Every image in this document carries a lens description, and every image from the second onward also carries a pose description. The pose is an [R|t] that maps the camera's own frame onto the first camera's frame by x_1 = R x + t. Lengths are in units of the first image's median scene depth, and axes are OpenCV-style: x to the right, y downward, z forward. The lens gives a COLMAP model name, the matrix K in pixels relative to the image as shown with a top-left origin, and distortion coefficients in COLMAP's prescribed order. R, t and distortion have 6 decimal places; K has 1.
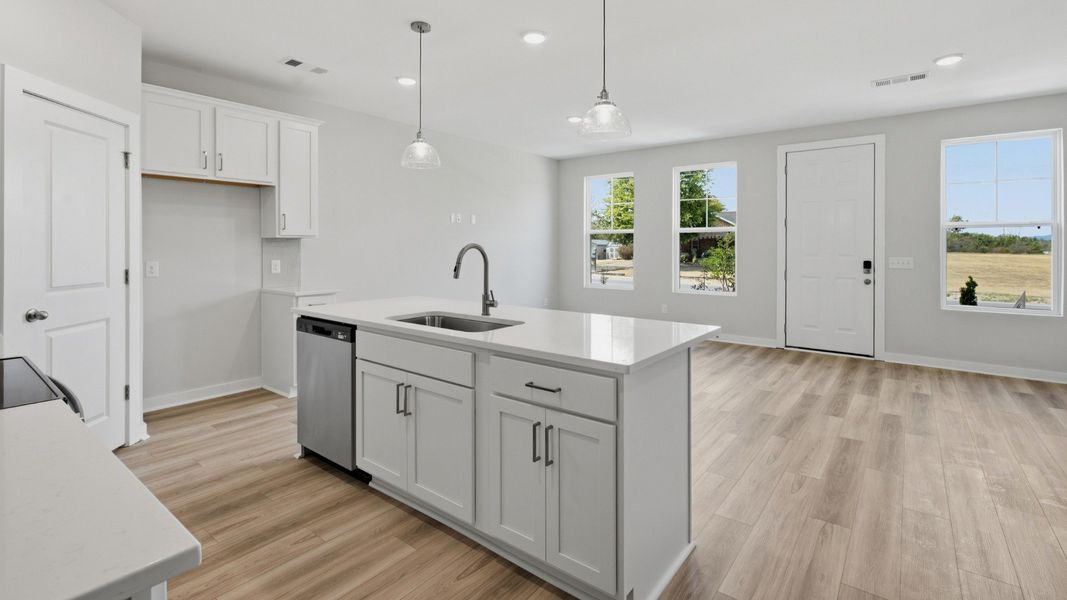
lens RADIAL K [[480.6, 0, 535.7], [0, 480.6, 245.9], [0, 0, 1]] dist [0.001071, 0.000590]
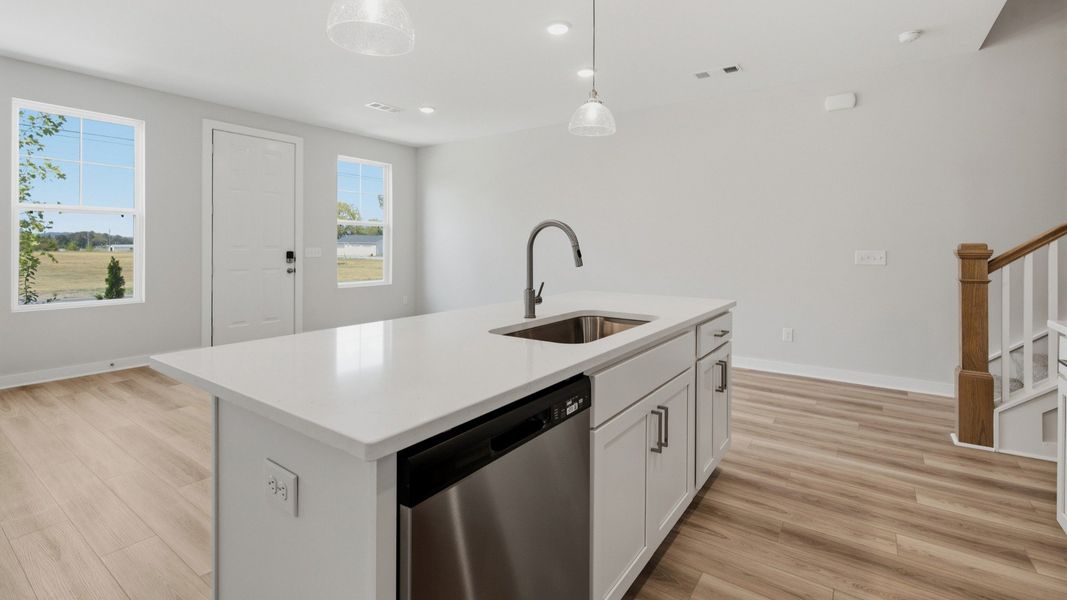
lens RADIAL K [[472.6, 0, 537.1], [0, 472.6, 250.5], [0, 0, 1]] dist [-0.001338, -0.000141]
pose [[-0.044397, -0.010770, 0.998956, -0.820087], [-0.002197, 0.999941, 0.010683, 0.034789], [-0.999012, -0.001720, -0.044418, 1.020265]]
